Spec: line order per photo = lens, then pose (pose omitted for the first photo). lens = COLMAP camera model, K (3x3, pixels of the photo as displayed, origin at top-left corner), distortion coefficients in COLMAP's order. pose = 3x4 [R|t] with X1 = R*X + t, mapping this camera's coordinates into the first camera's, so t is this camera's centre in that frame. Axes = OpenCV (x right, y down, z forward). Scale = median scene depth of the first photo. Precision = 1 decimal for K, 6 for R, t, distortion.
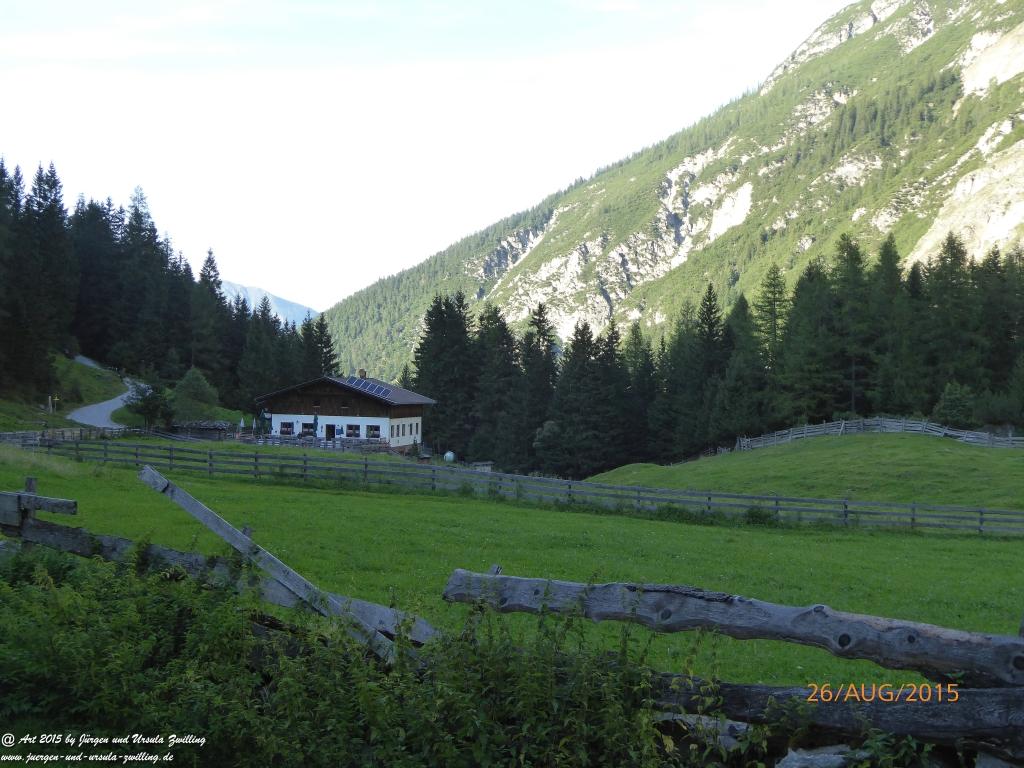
lens RADIAL K [[754.7, 0, 517.7], [0, 754.7, 384.7], [0, 0, 1]] dist [-0.014842, 0.003843]
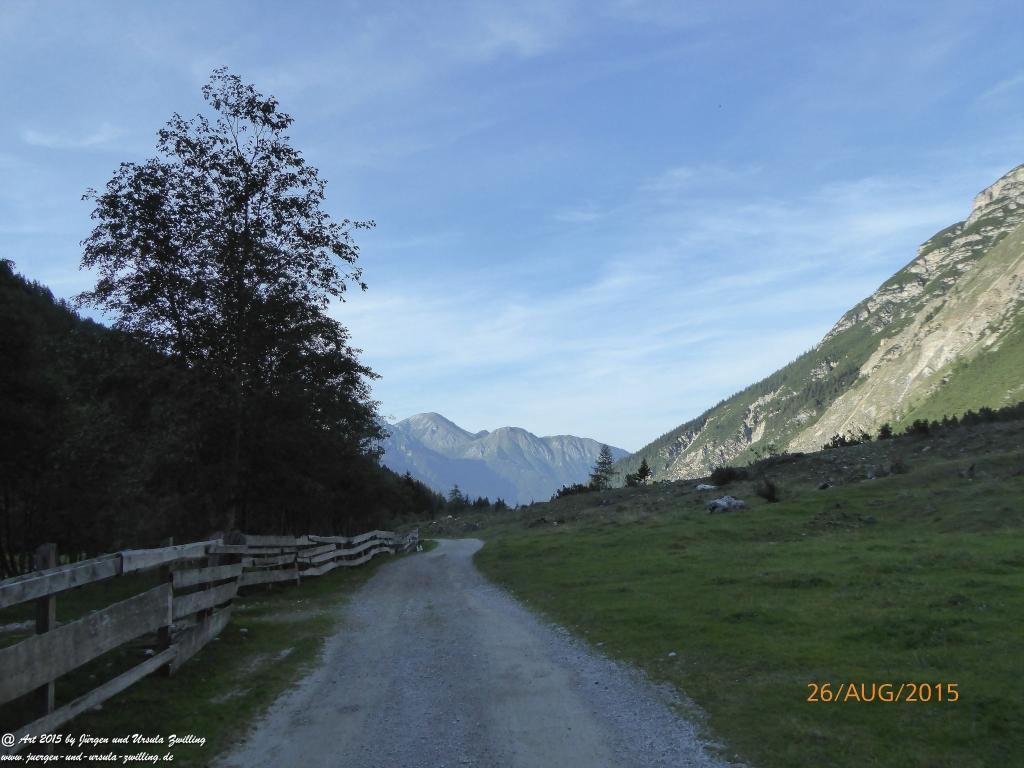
lens RADIAL K [[754.7, 0, 517.7], [0, 754.7, 384.7], [0, 0, 1]] dist [-0.014842, 0.003843]
pose [[0.905507, -0.074192, -0.417796, 0.496229], [0.012099, 0.988710, -0.149352, -0.045063], [0.424160, 0.130185, 0.896181, -1.101797]]
